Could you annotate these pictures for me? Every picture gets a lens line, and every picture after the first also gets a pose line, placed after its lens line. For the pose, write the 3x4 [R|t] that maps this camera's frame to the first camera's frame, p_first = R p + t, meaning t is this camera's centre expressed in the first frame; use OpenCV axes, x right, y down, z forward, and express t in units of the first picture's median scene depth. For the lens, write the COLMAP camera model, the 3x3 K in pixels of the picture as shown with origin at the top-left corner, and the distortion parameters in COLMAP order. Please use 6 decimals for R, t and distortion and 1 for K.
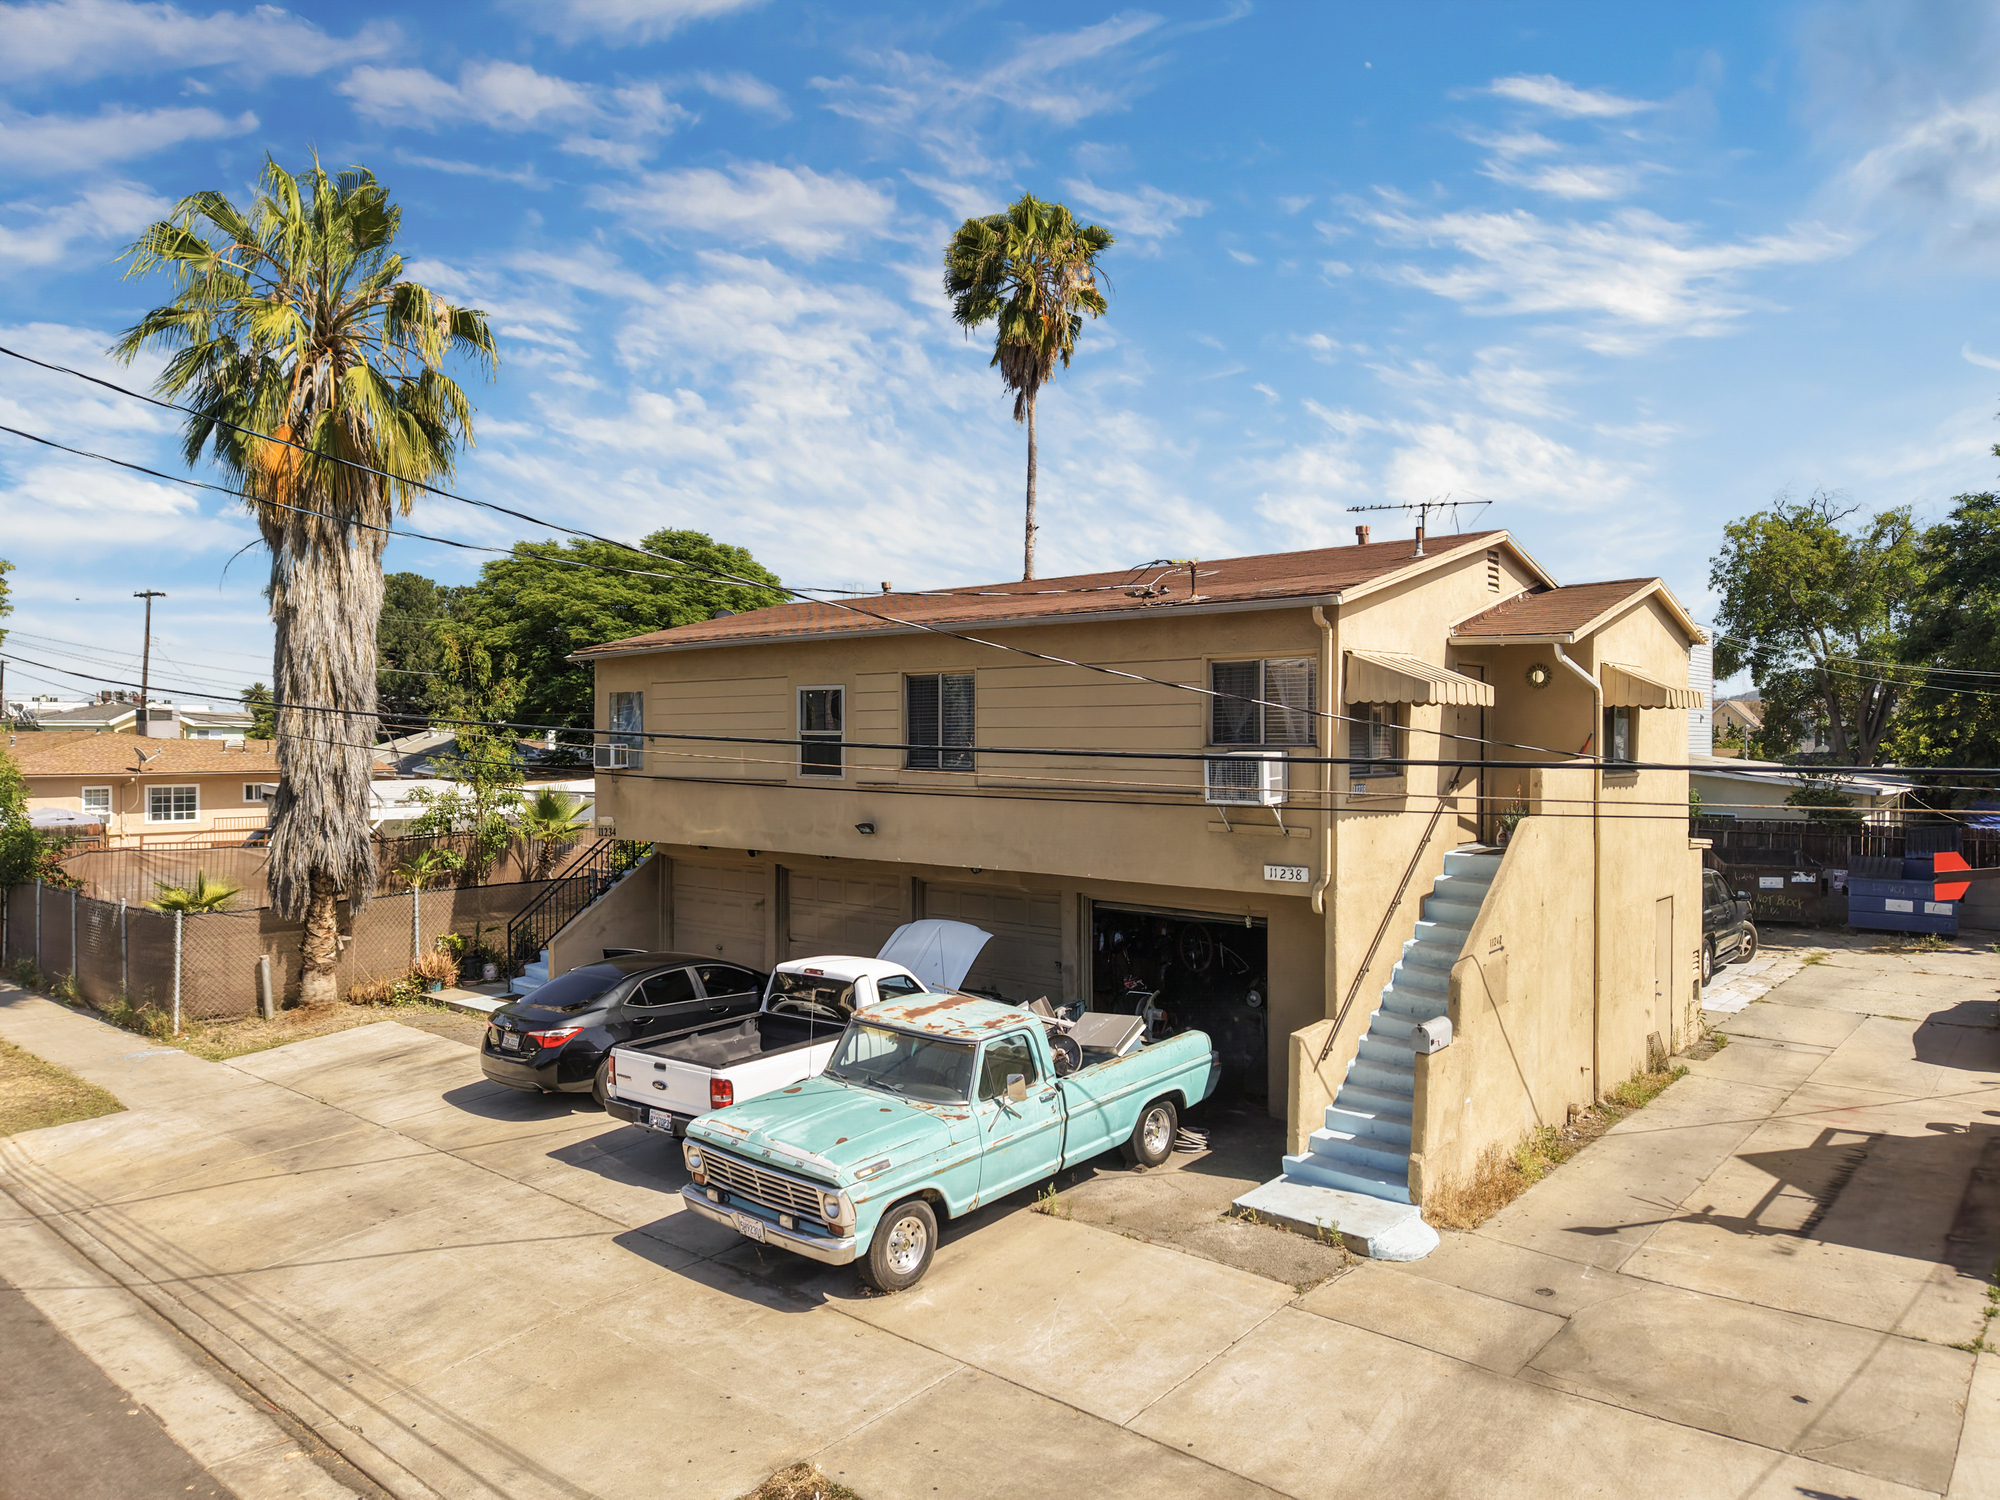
lens RADIAL K [[1334.9, 0, 1000.0], [0, 1334.9, 750.0], [0, 0, 1]] dist [0.041516, -0.037624]
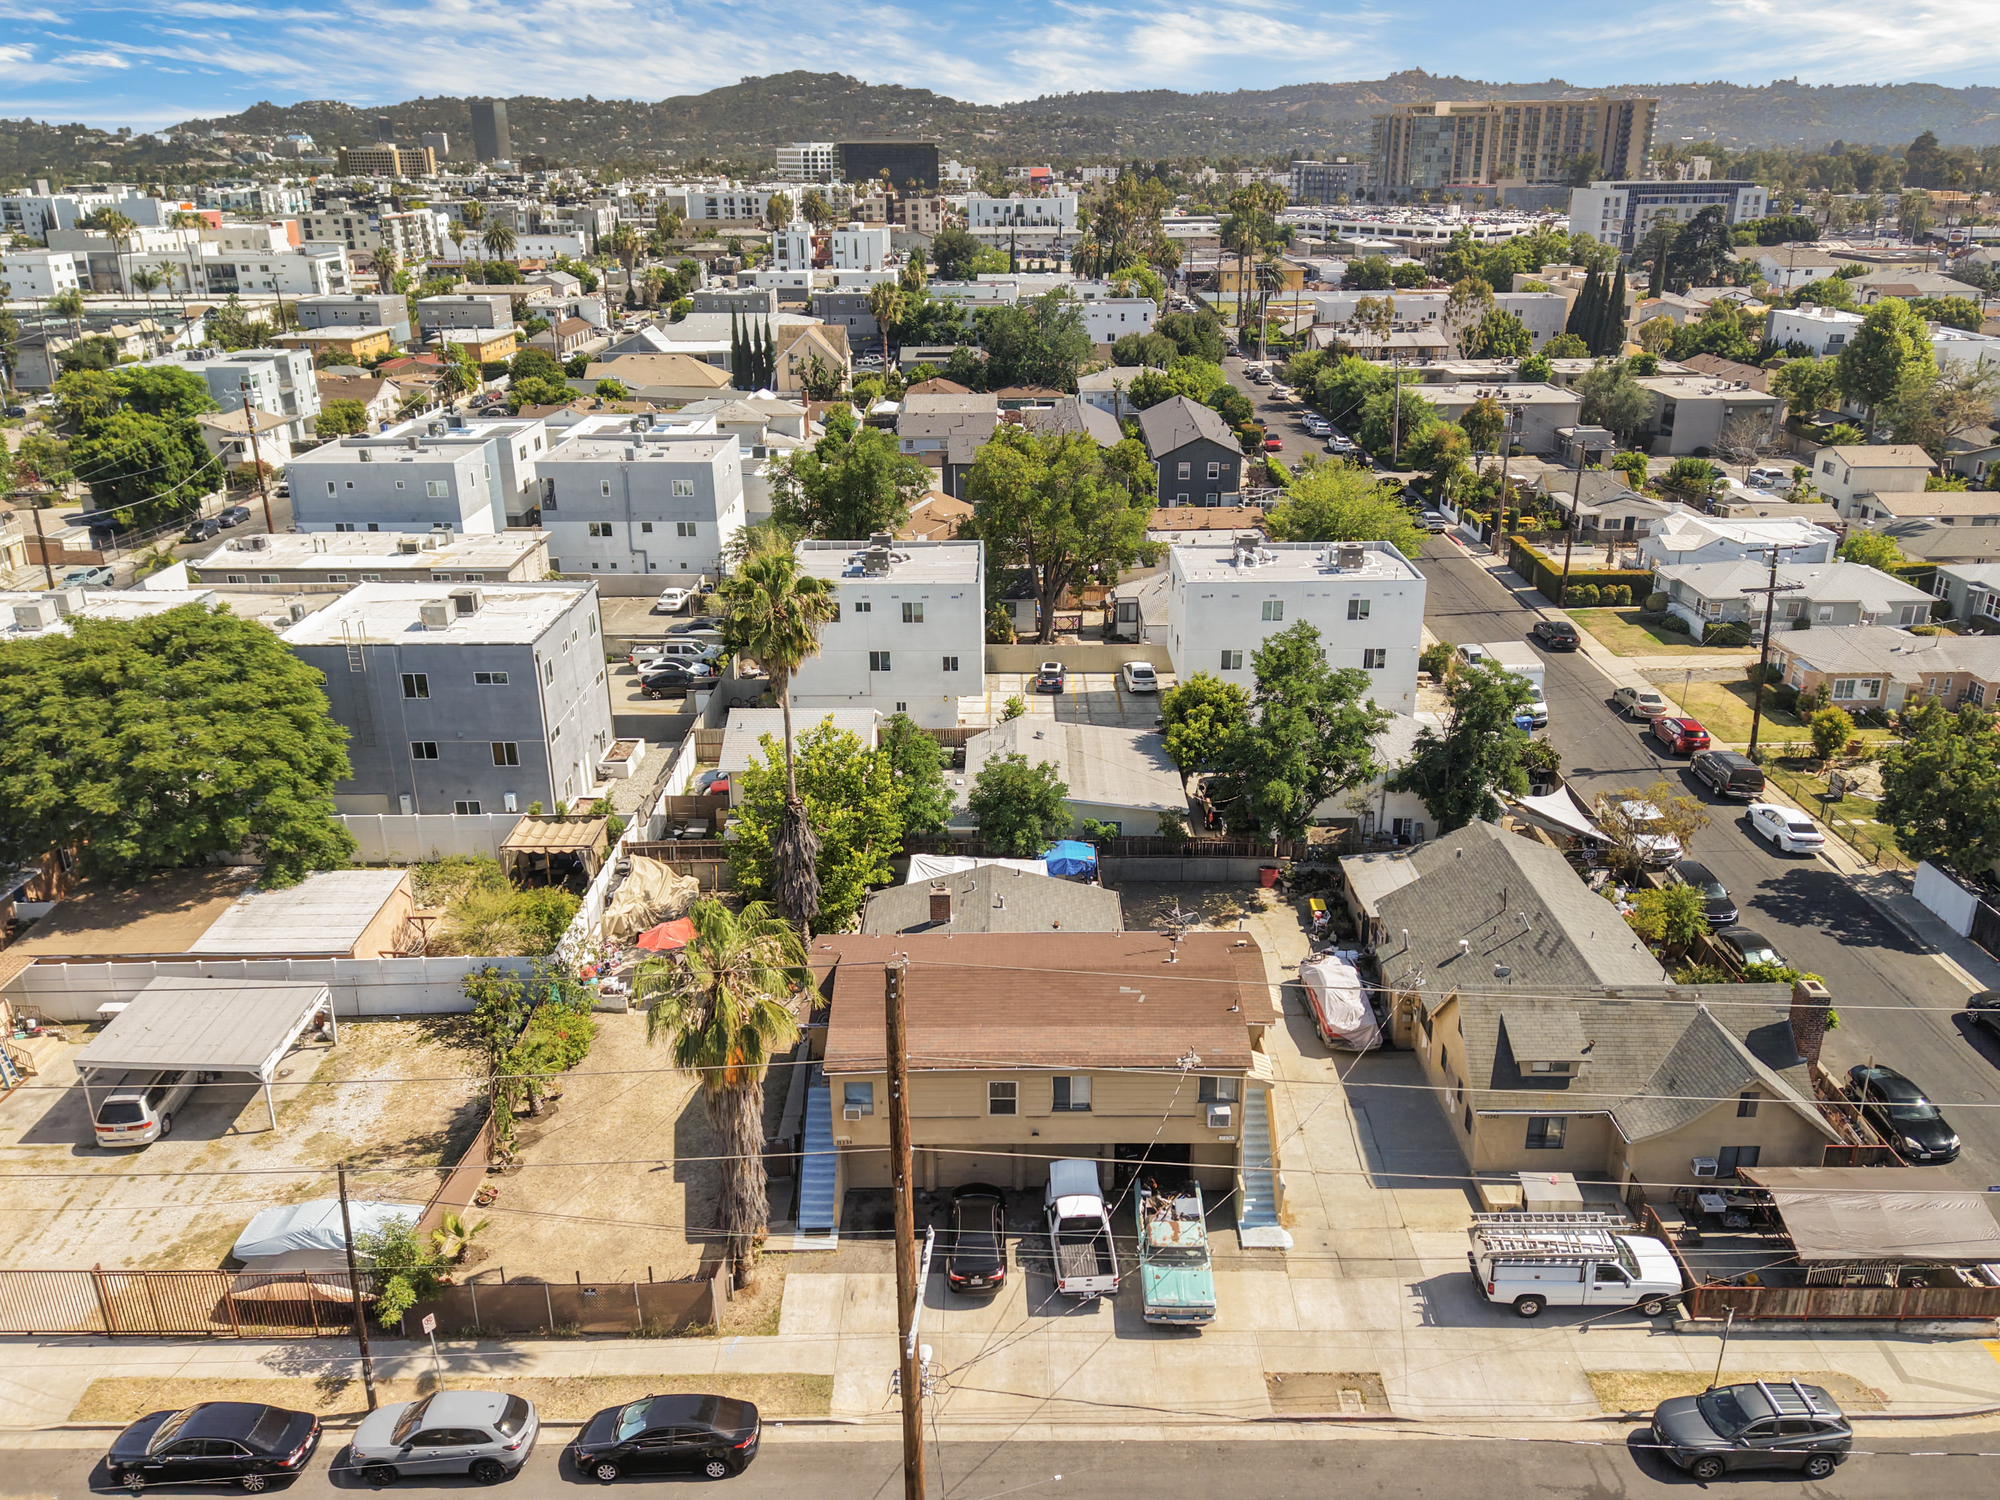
lens RADIAL K [[1527.0, 0, 1007.5], [0, 1527.0, 739.1], [0, 0, 1]] dist [0.050449, -0.061903]
pose [[0.759009, -0.239717, 0.605344, -1.933084], [0.014285, 0.935661, 0.352611, -1.868498], [-0.650924, -0.258987, 0.713599, -0.901366]]
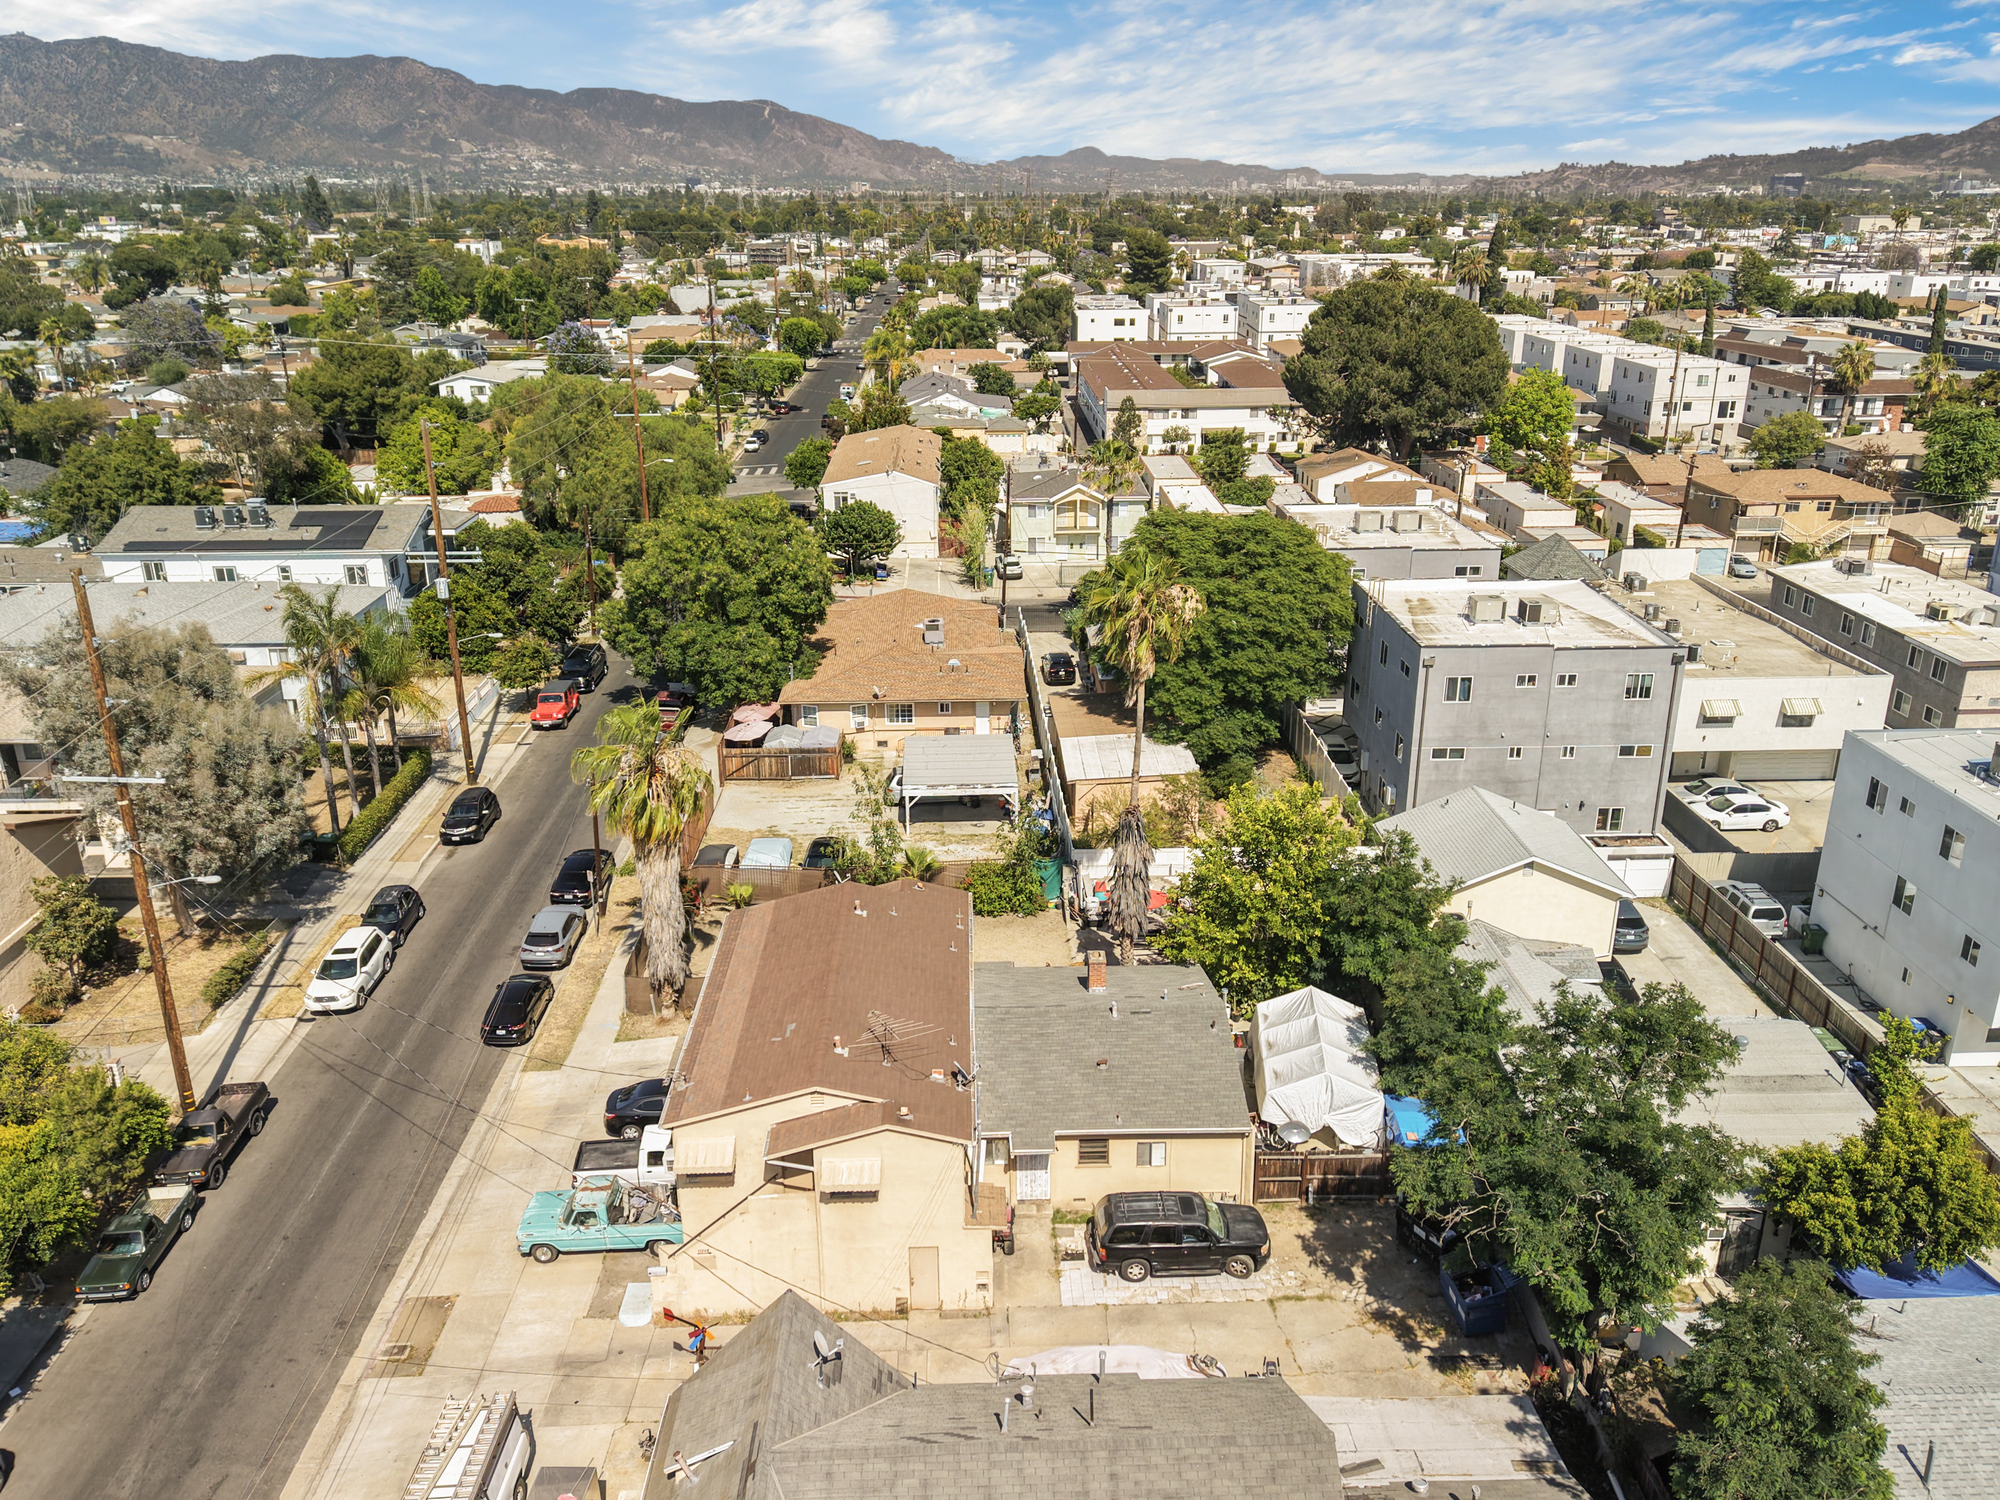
lens RADIAL K [[1526.1, 0, 1004.9], [0, 1526.1, 754.4], [0, 0, 1]] dist [0.048732, -0.059839]
pose [[0.671434, 0.250197, -0.697551, 2.478934], [0.001090, 0.940948, 0.338548, -1.718681], [0.741063, -0.228073, 0.631512, -0.309162]]
